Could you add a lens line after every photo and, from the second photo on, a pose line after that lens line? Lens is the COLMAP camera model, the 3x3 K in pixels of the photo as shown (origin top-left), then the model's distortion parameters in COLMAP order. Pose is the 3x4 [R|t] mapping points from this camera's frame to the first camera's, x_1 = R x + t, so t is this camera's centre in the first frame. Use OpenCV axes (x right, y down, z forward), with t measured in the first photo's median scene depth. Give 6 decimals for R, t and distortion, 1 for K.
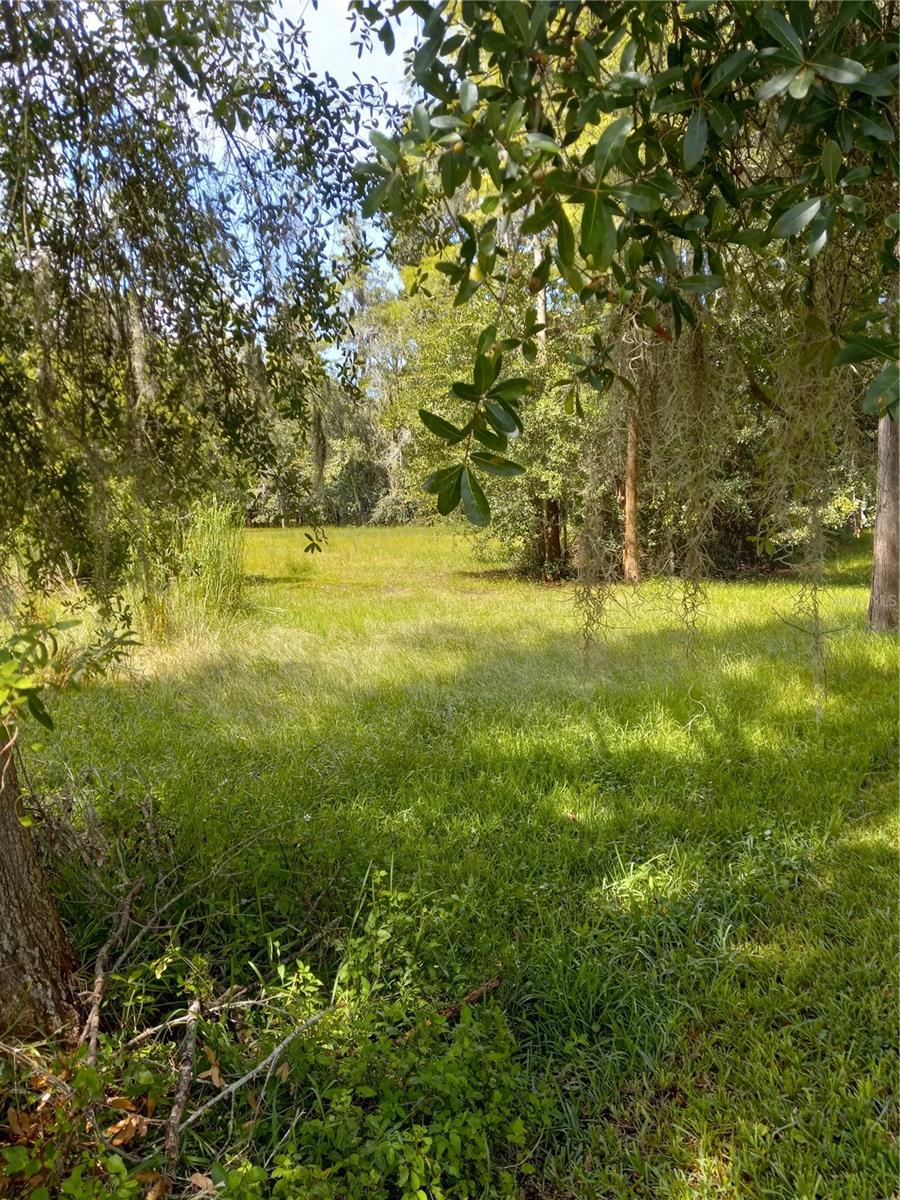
lens RADIAL K [[957.6, 0, 448.8], [0, 957.6, 601.7], [0, 0, 1]] dist [0.016417, -0.025723]
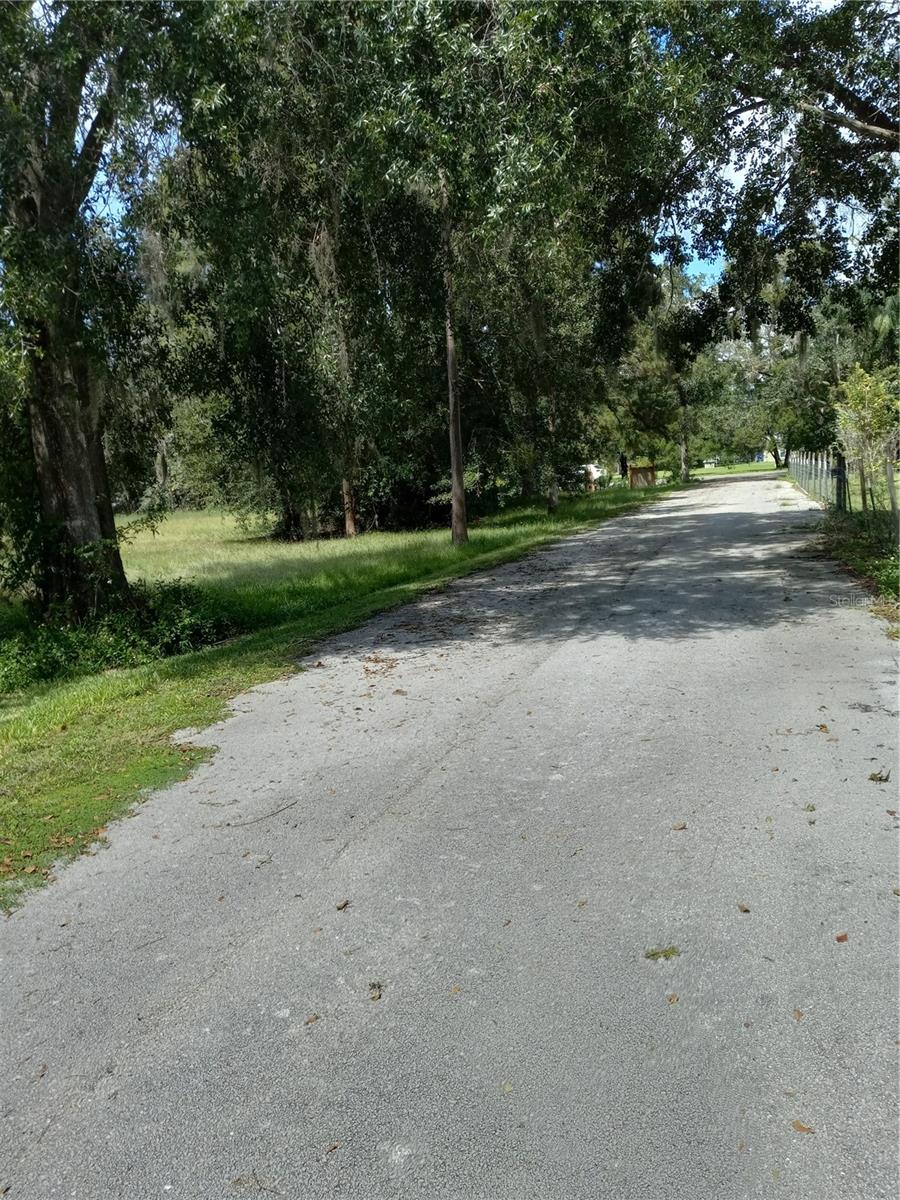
lens RADIAL K [[957.6, 0, 452.1], [0, 957.6, 600.0], [0, 0, 1]] dist [0.016417, -0.025723]
pose [[0.969722, -0.075651, 0.232201, -0.004679], [0.071347, 0.997089, 0.026889, 0.058736], [-0.233559, -0.009507, 0.972296, -0.554611]]
